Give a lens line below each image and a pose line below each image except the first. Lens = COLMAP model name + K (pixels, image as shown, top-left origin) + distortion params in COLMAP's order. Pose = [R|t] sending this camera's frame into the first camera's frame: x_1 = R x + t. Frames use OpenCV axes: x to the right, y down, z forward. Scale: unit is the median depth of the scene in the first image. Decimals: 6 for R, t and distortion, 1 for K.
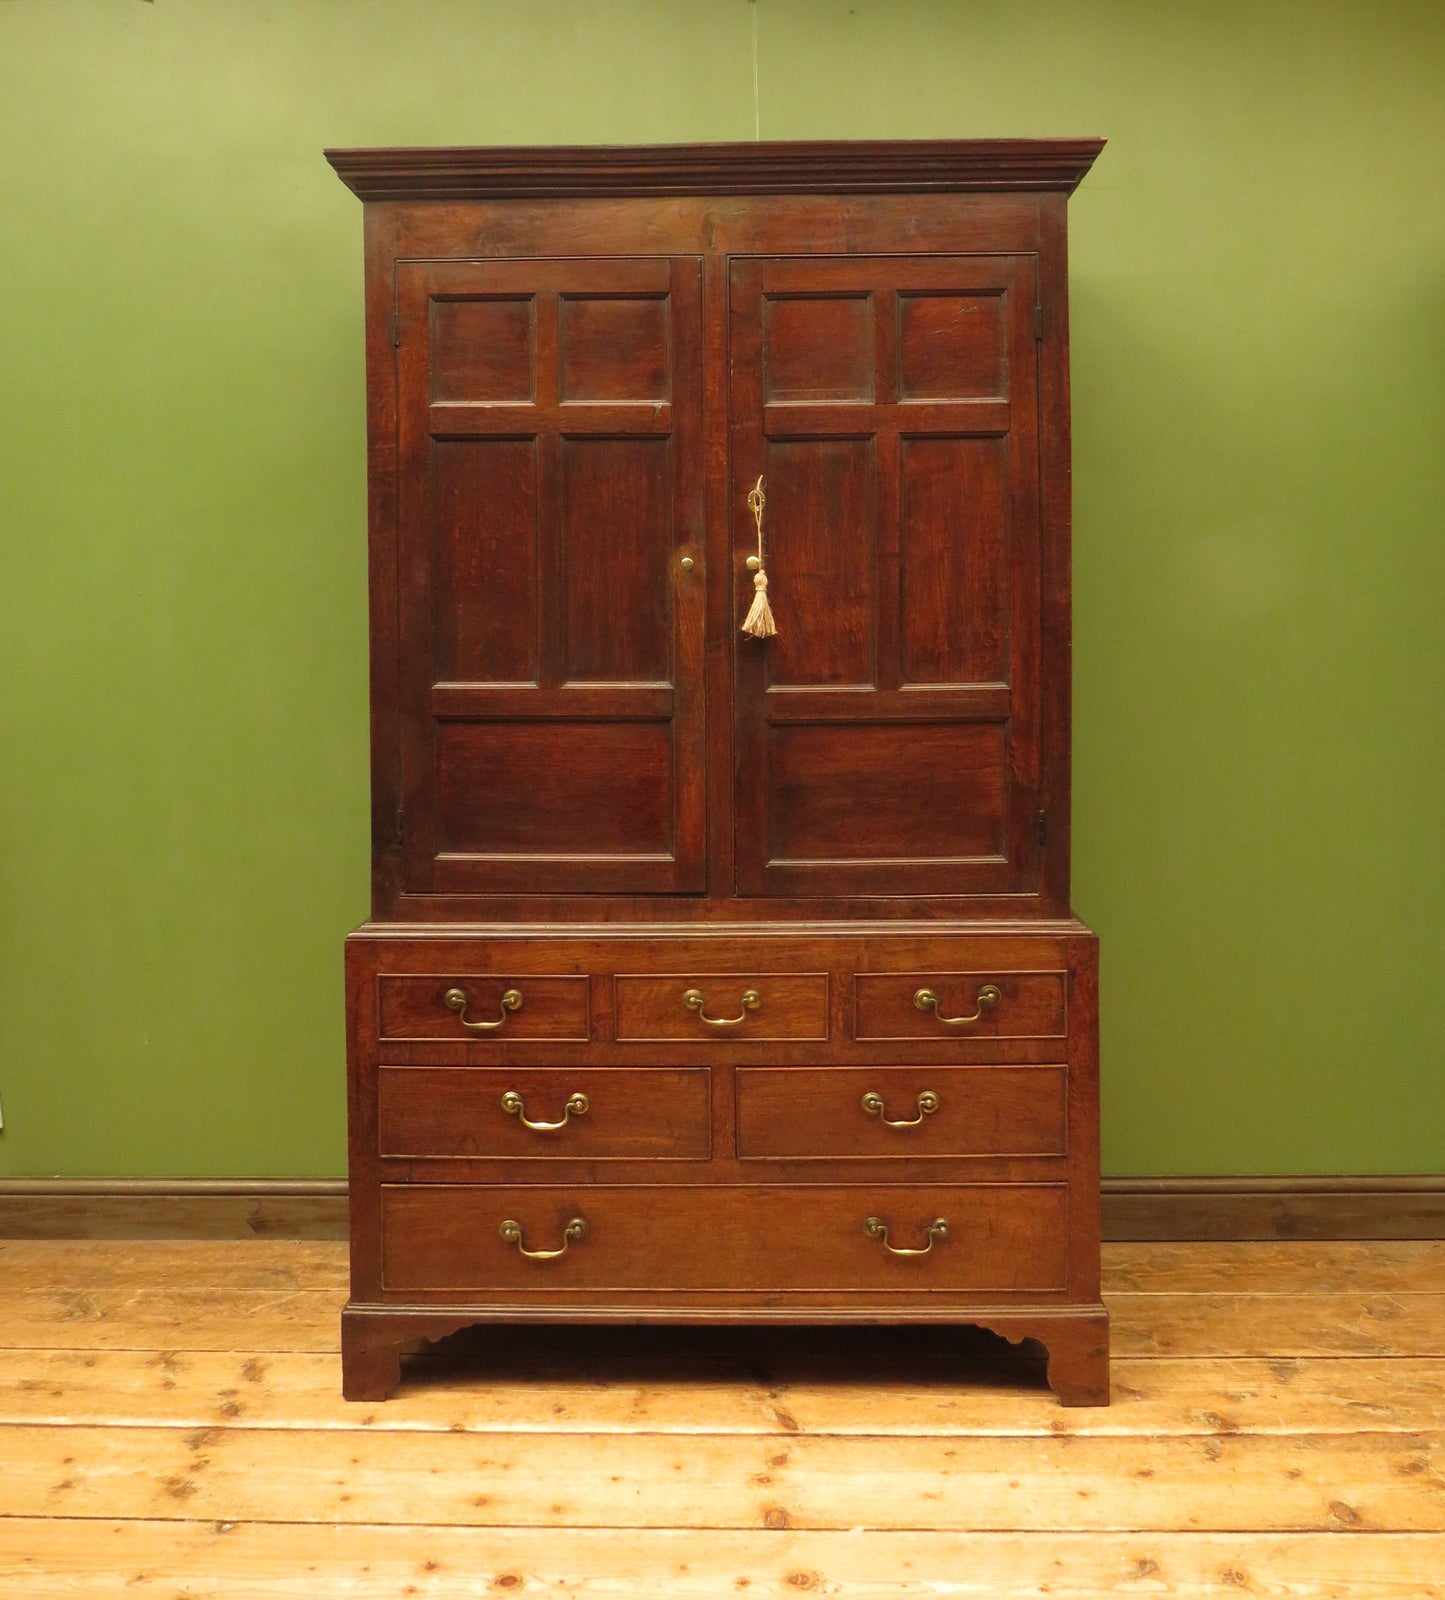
lens RADIAL K [[1452.3, 0, 734.9], [0, 1452.3, 630.6], [0, 0, 1]] dist [-0.051830, 0.002890]
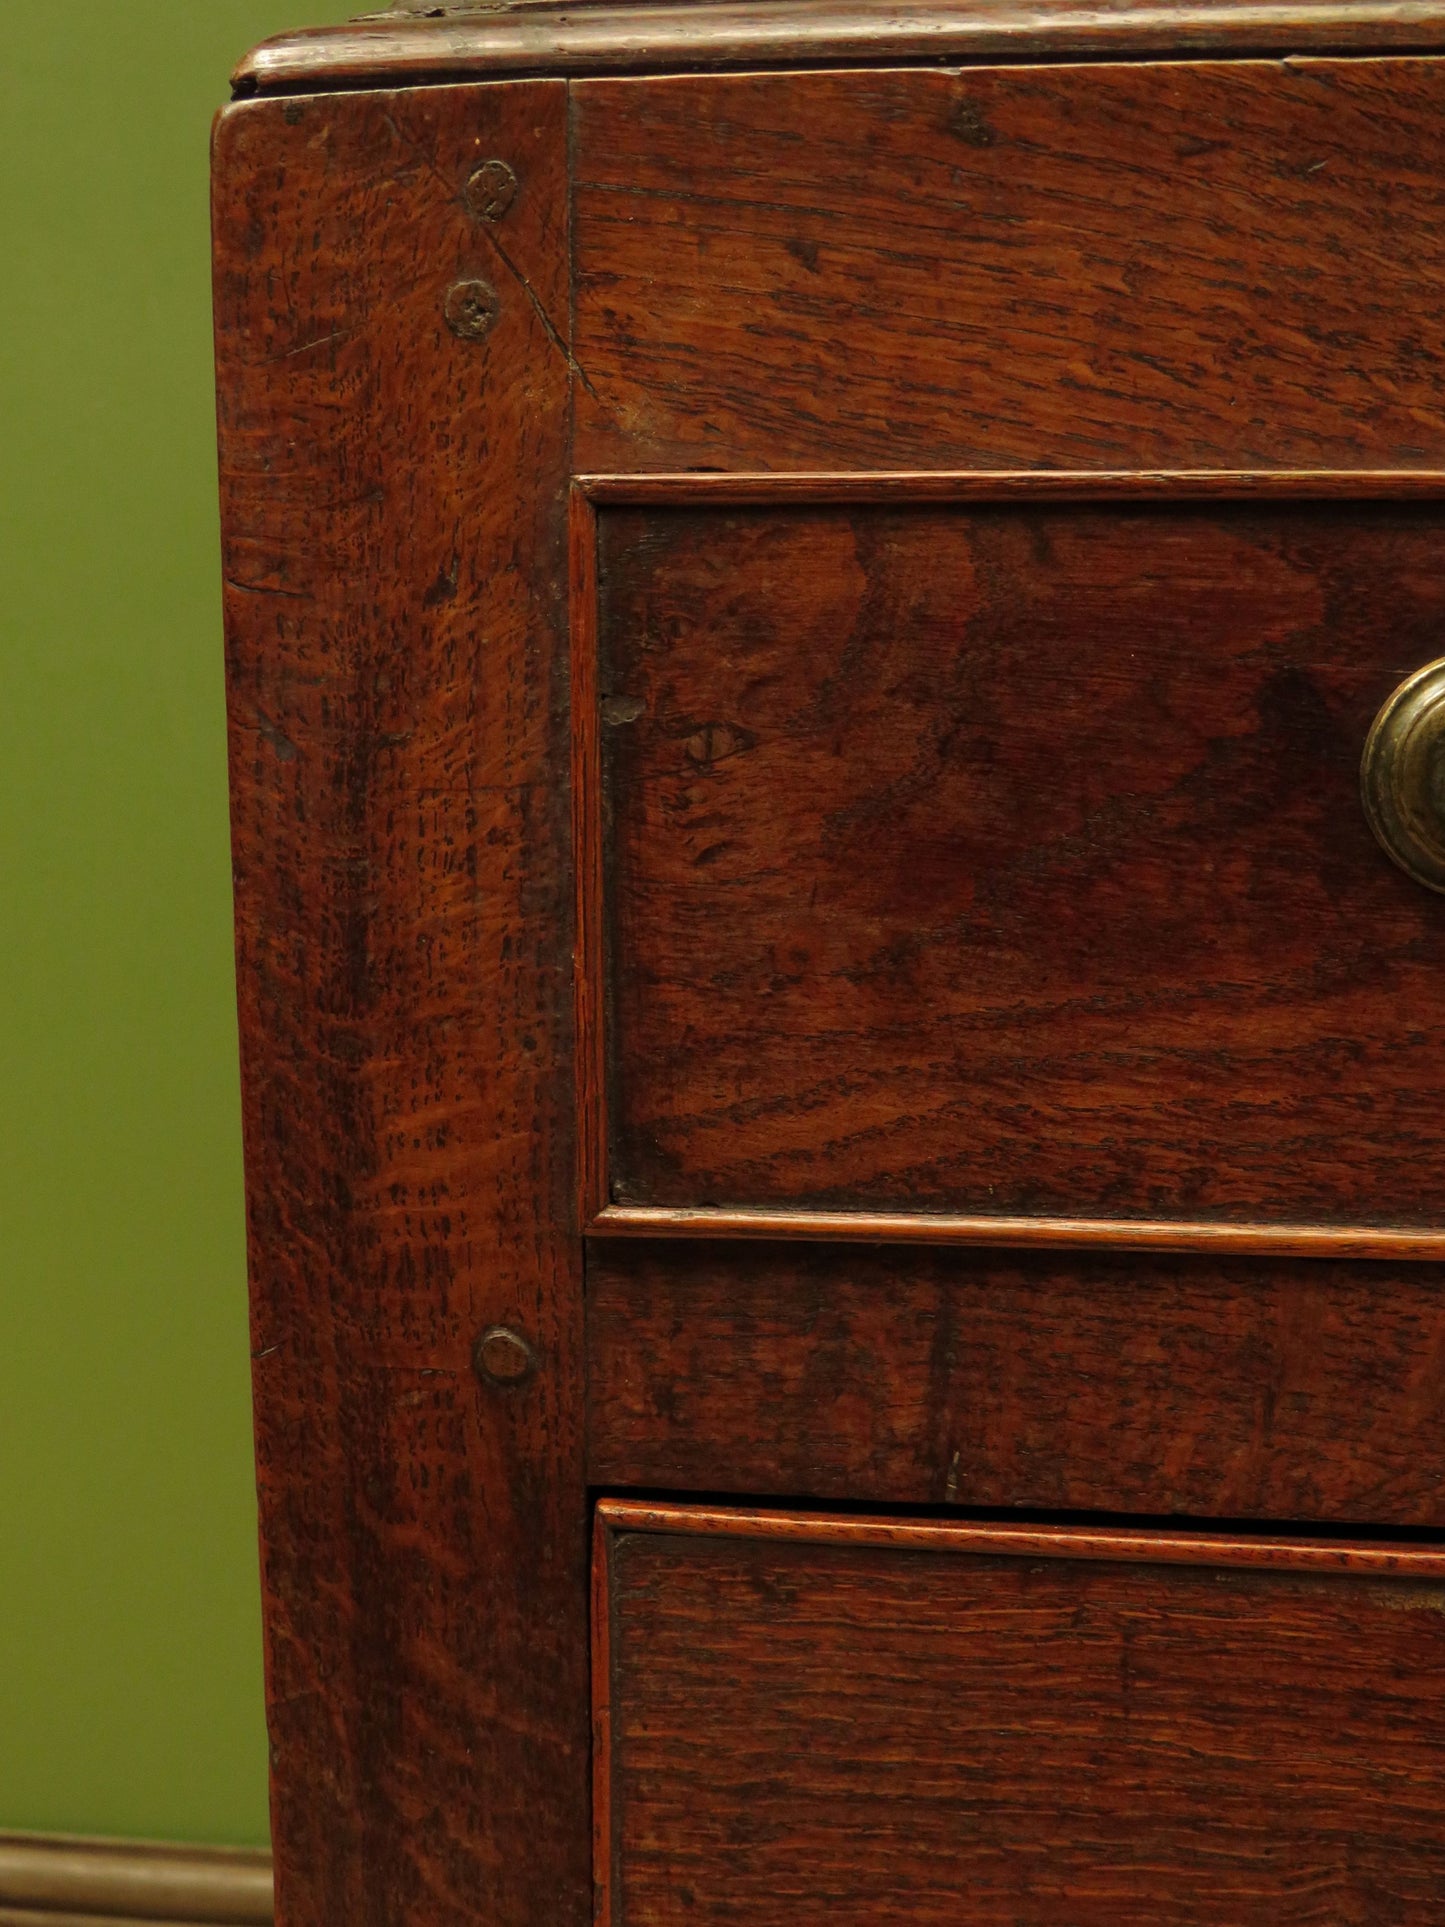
lens RADIAL K [[2370.2, 0, 719.3], [0, 2370.2, 878.1], [0, 0, 1]] dist [-0.061301, 0.030953]
pose [[0.987756, 0.014764, -0.155306, -0.215565], [0.002669, 0.993767, 0.111447, 0.244951], [0.155984, -0.110497, 0.981560, 0.853988]]
